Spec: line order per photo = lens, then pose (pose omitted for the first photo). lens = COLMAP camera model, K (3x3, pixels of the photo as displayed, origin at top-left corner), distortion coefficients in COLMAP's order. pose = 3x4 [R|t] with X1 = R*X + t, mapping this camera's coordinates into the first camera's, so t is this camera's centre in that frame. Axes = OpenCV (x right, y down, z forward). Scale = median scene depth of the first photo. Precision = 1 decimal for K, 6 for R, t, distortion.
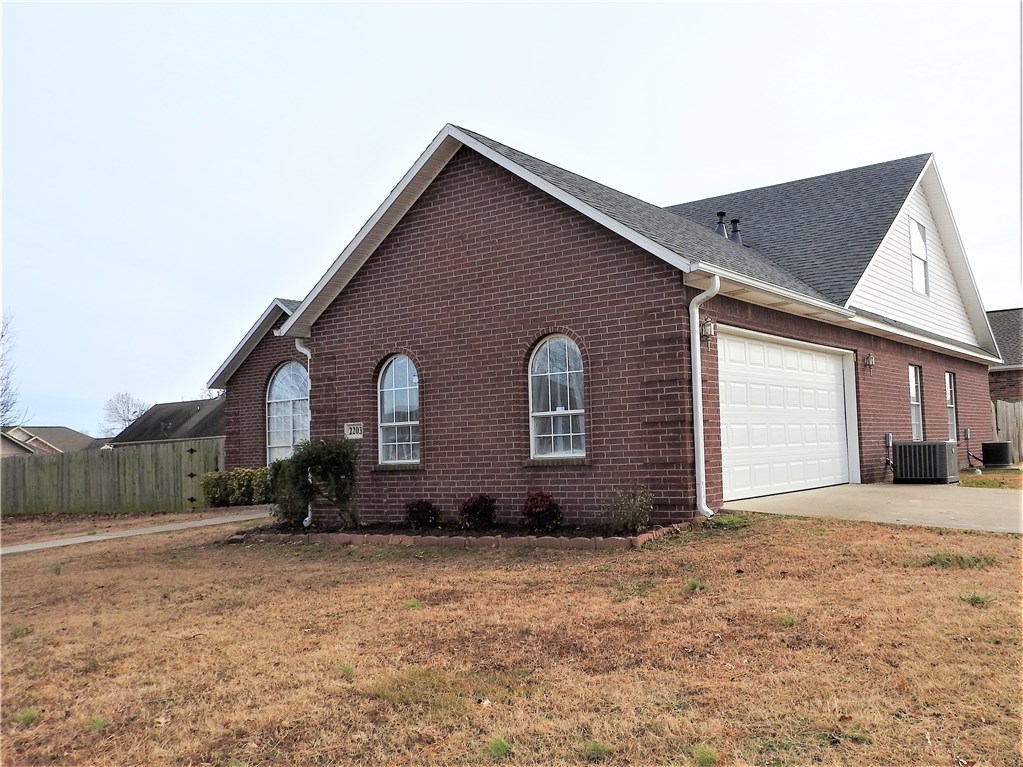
lens RADIAL K [[714.3, 0, 511.5], [0, 714.3, 383.5], [0, 0, 1]] dist [-0.002576, 0.000681]
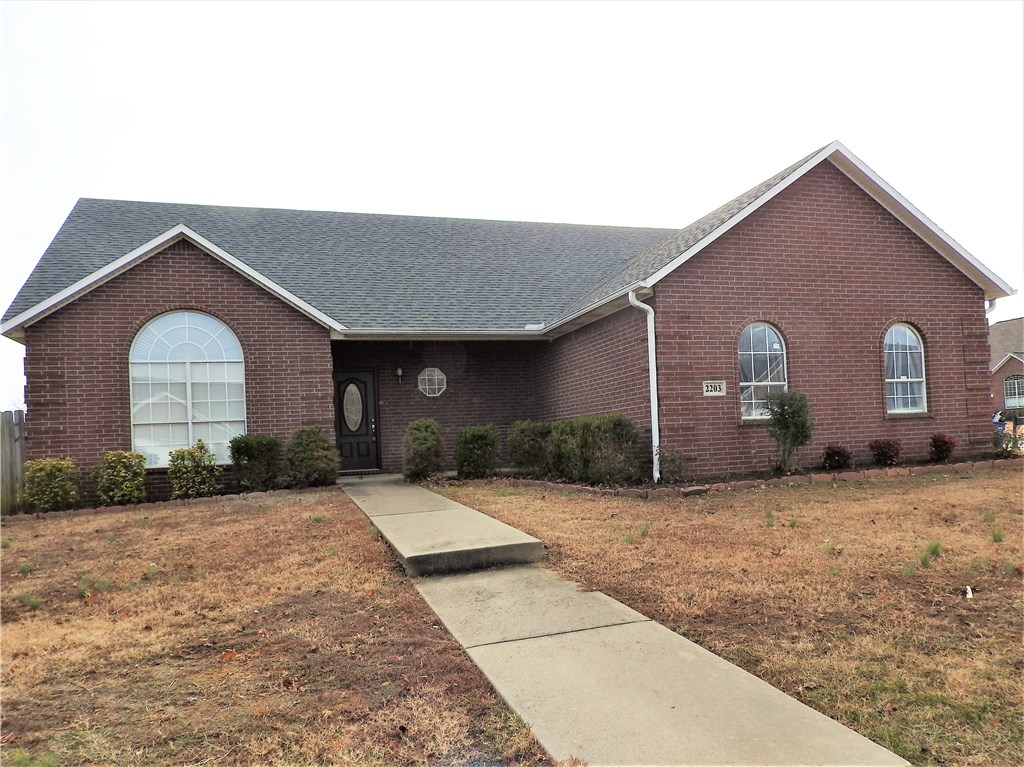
lens RADIAL K [[715.0, 0, 512.0], [0, 715.0, 383.5], [0, 0, 1]] dist [-0.002576, 0.000681]
pose [[0.709835, 0.065955, 0.701274, -1.417572], [-0.052930, 0.997786, -0.040266, 0.141531], [-0.702377, -0.008536, 0.711754, 0.547969]]
